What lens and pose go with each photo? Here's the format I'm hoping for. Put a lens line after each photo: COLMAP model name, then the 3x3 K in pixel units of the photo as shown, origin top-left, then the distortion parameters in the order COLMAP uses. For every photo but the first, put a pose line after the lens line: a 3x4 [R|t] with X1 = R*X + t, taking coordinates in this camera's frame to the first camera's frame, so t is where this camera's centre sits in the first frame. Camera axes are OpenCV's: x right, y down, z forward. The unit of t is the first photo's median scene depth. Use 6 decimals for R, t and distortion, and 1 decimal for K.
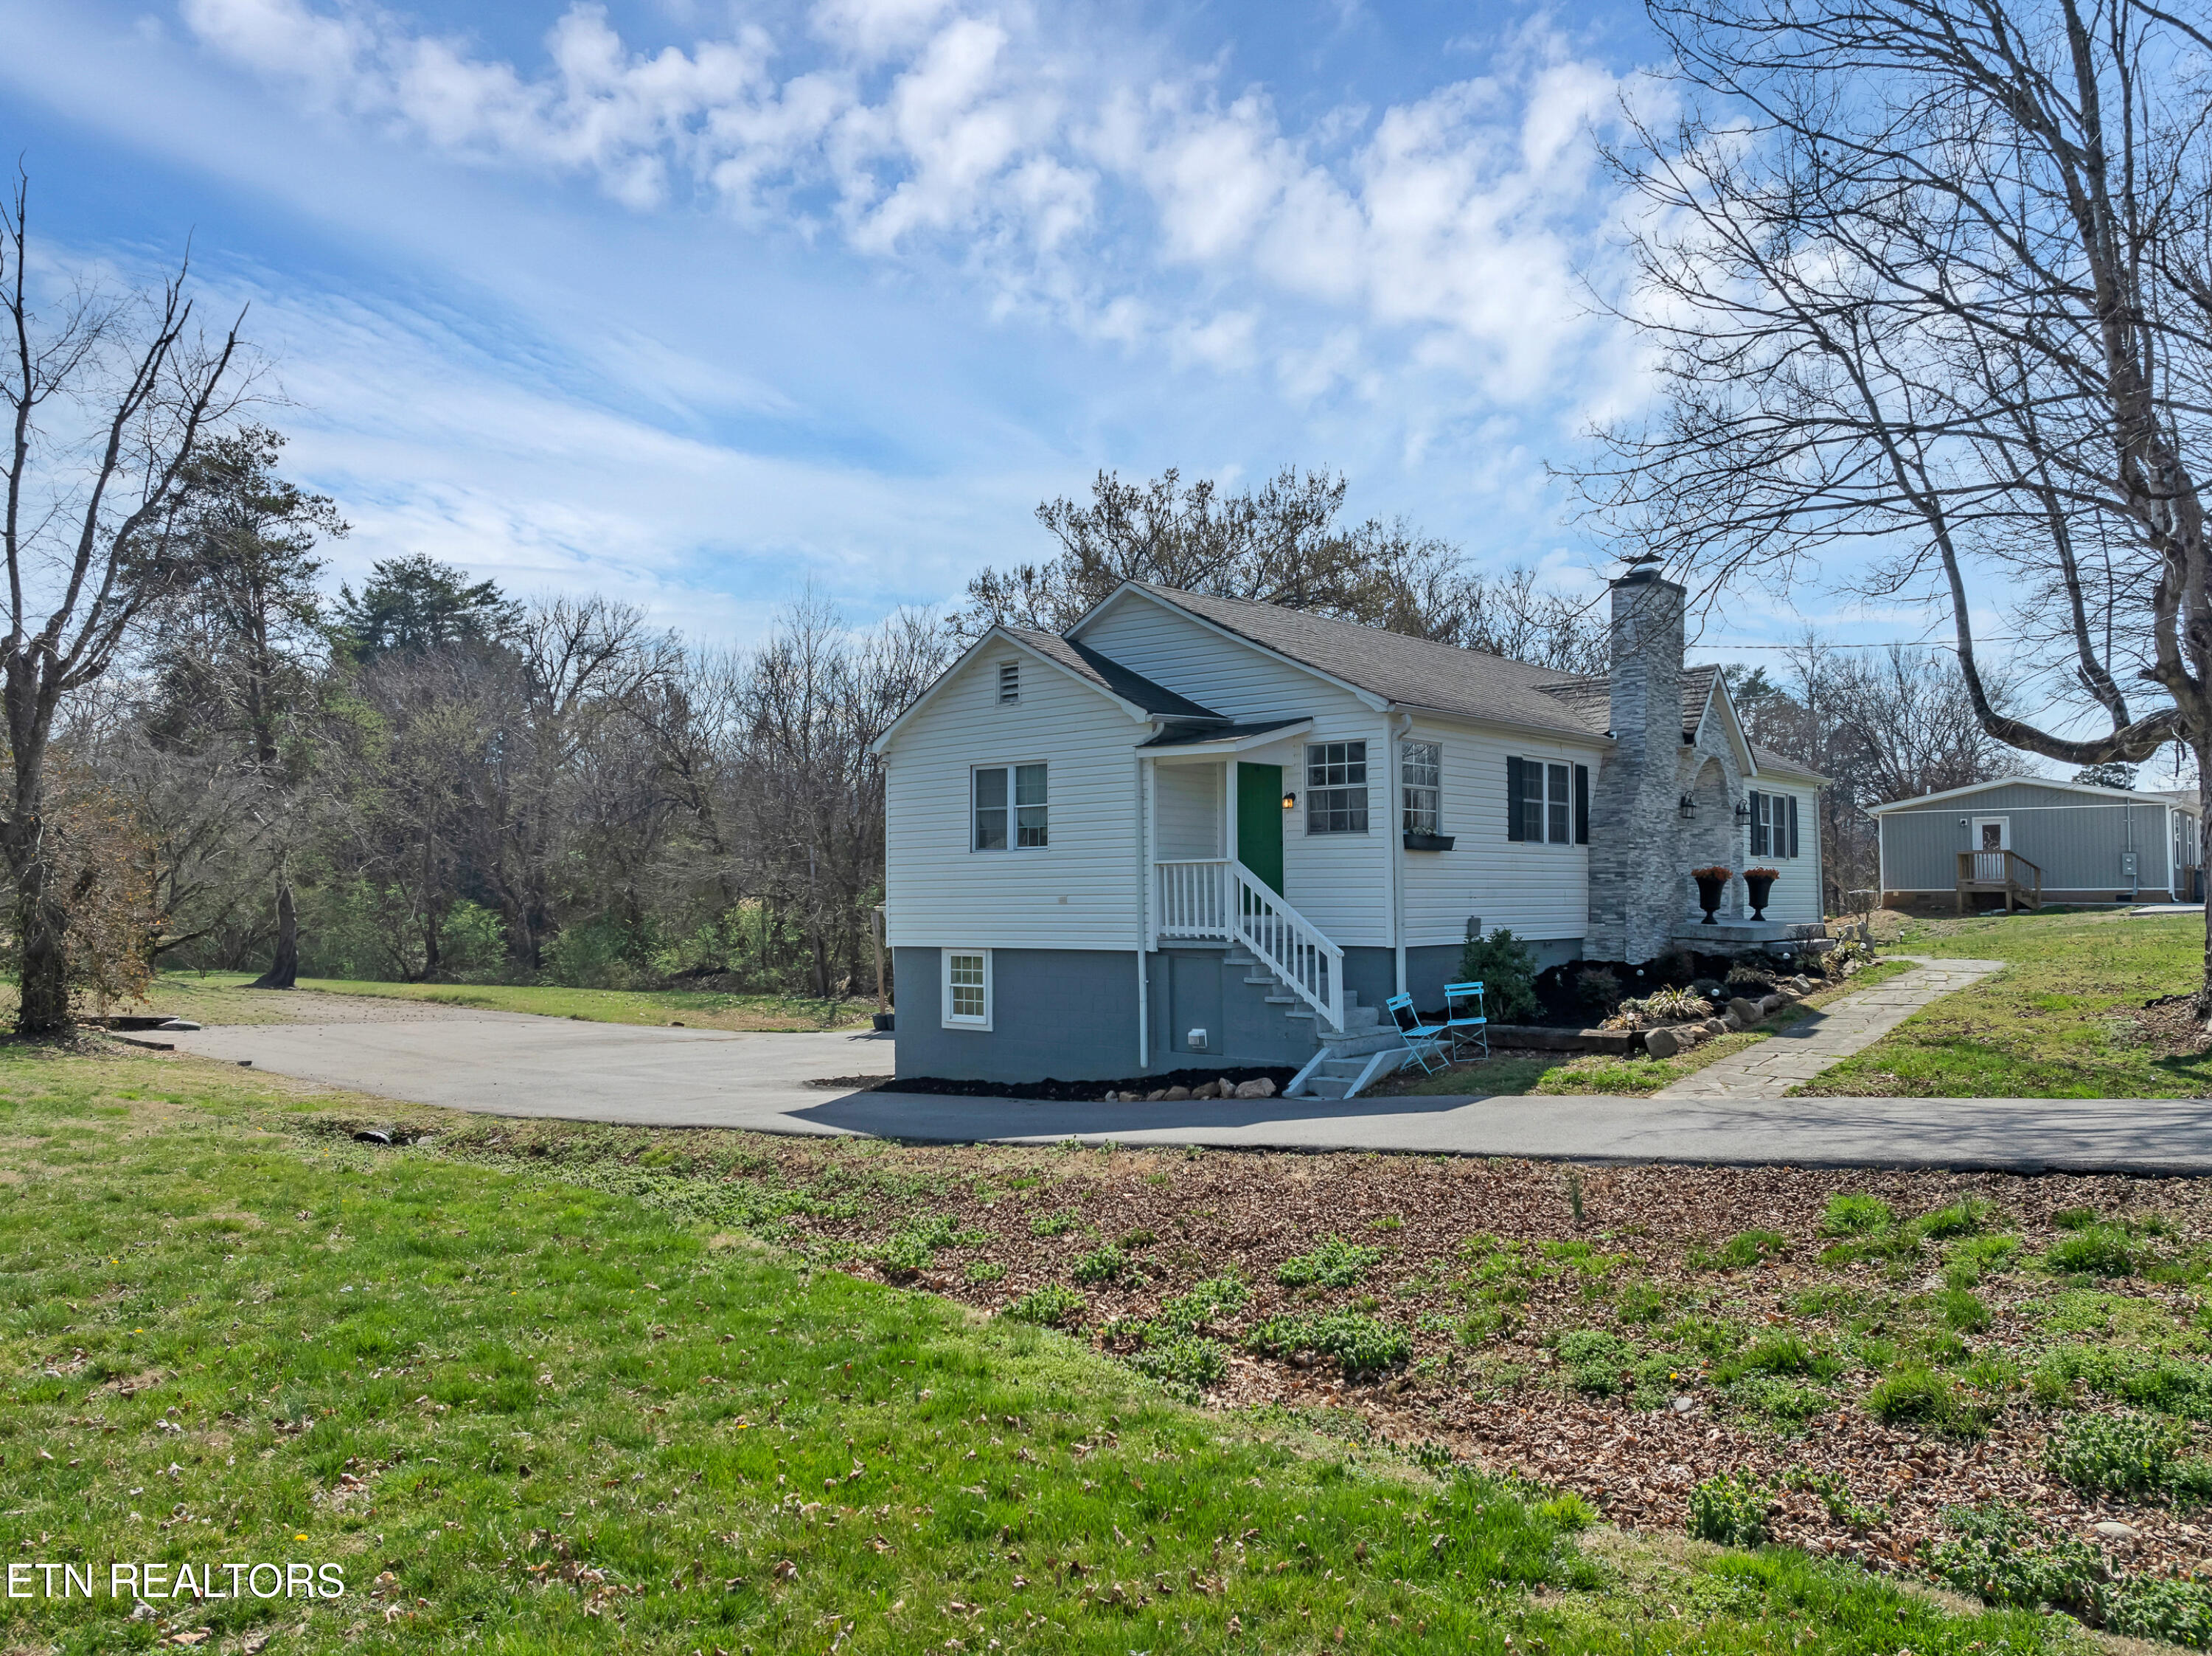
lens RADIAL K [[1548.9, 0, 1105.8], [0, 1548.9, 749.9], [0, 0, 1]] dist [-0.050305, -0.000958]
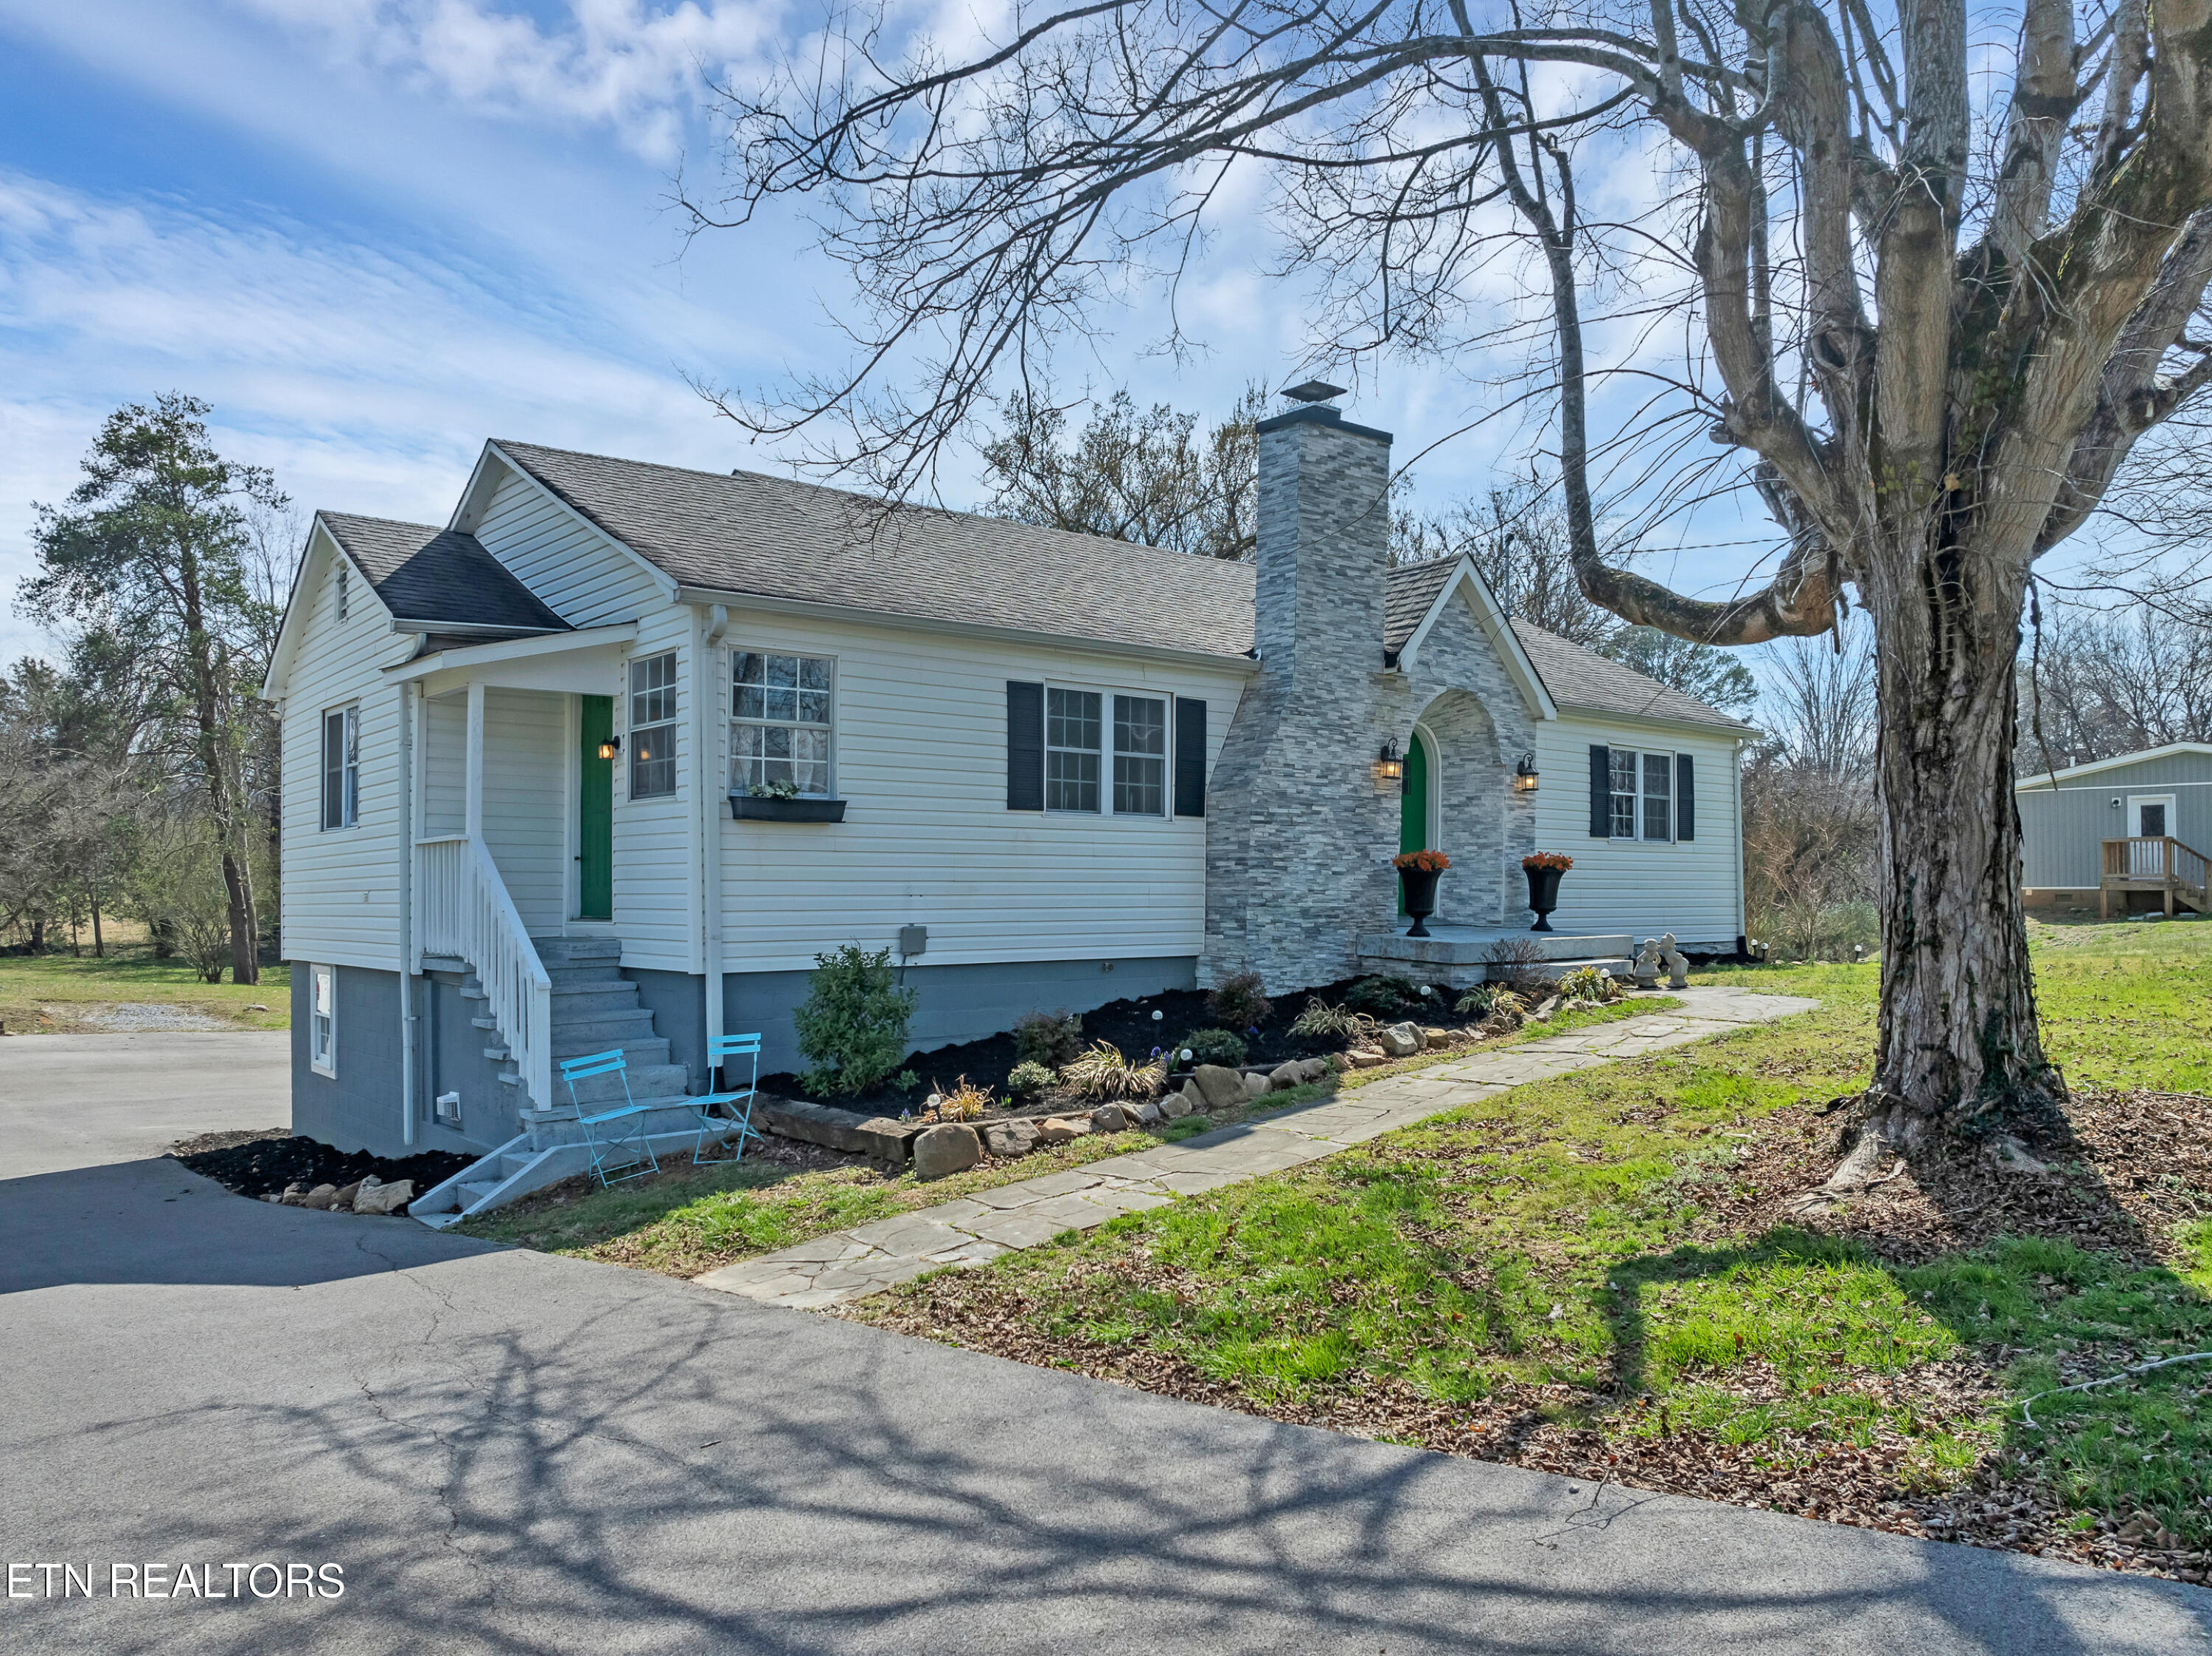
lens RADIAL K [[1592.6, 0, 1115.5], [0, 1592.6, 821.7], [0, 0, 1]] dist [-0.038351, 0.009041]
pose [[0.991939, -0.006008, -0.126575, 0.362816], [0.012139, 0.998787, 0.047718, 0.029884], [0.126135, -0.048870, 0.990809, 0.309351]]
